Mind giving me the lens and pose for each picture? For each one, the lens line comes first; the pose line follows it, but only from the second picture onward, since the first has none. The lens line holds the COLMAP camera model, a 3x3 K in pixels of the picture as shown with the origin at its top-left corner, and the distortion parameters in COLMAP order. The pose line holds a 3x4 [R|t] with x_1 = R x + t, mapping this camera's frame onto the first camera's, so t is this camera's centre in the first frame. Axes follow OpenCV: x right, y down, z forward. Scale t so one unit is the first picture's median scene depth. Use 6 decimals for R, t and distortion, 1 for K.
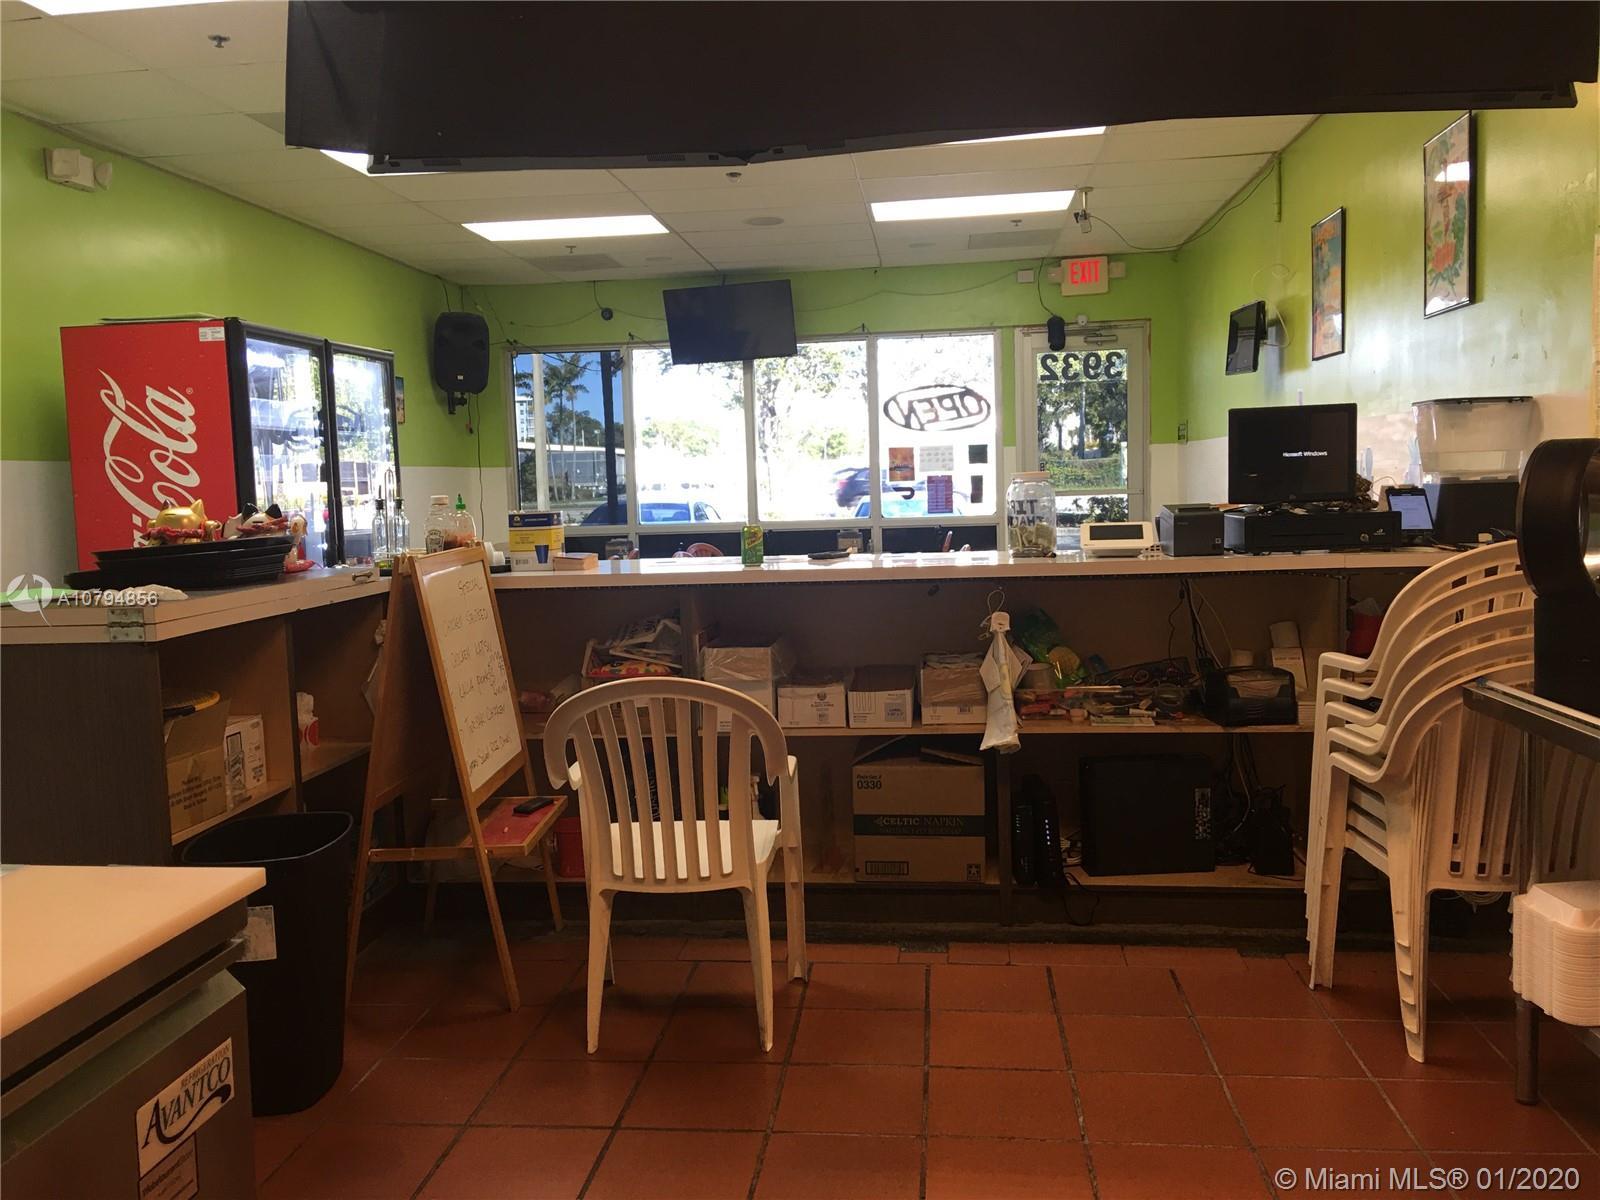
lens RADIAL K [[1371.8, 0, 791.3], [0, 1371.8, 591.5], [0, 0, 1]] dist [0.104544, -0.138396]
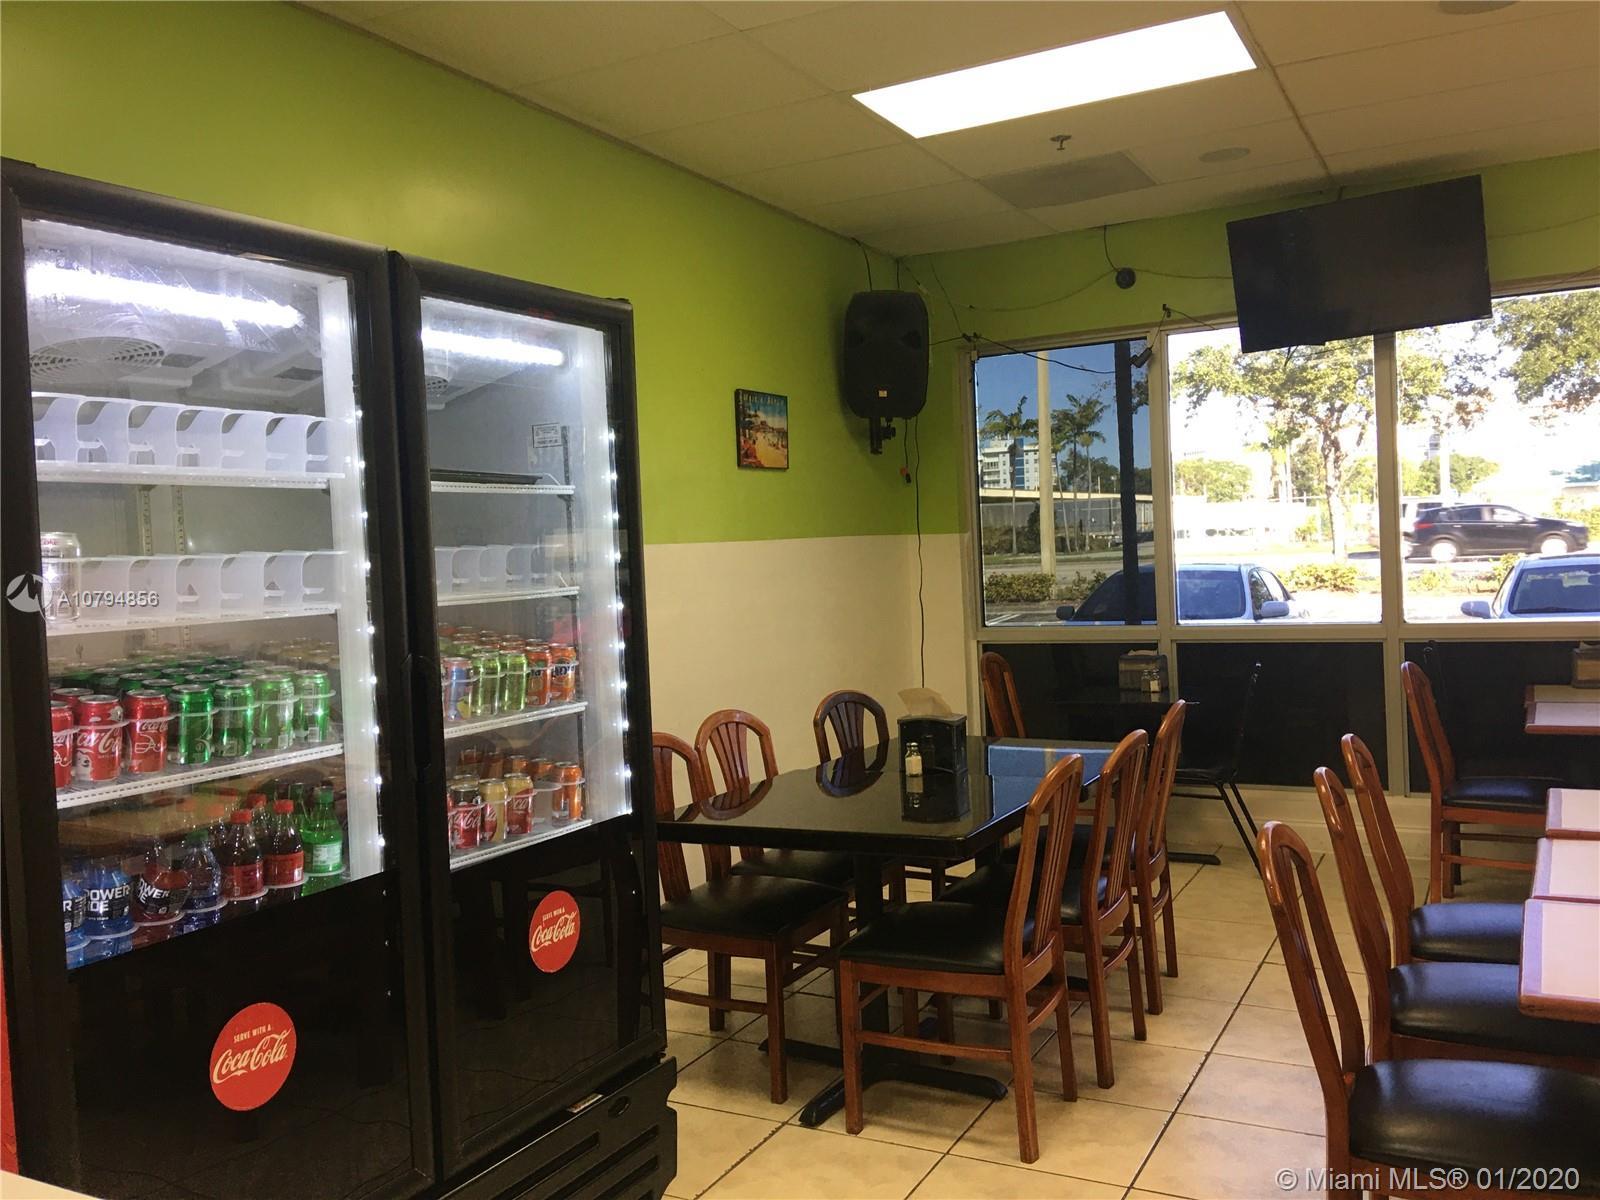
lens RADIAL K [[1371.8, 0, 774.5], [0, 1371.8, 578.8], [0, 0, 1]] dist [0.104544, -0.138396]
pose [[0.928272, -0.002051, -0.371897, -0.051800], [-0.014485, 0.999027, -0.041663, -0.042816], [0.371620, 0.044062, 0.927339, 0.390343]]
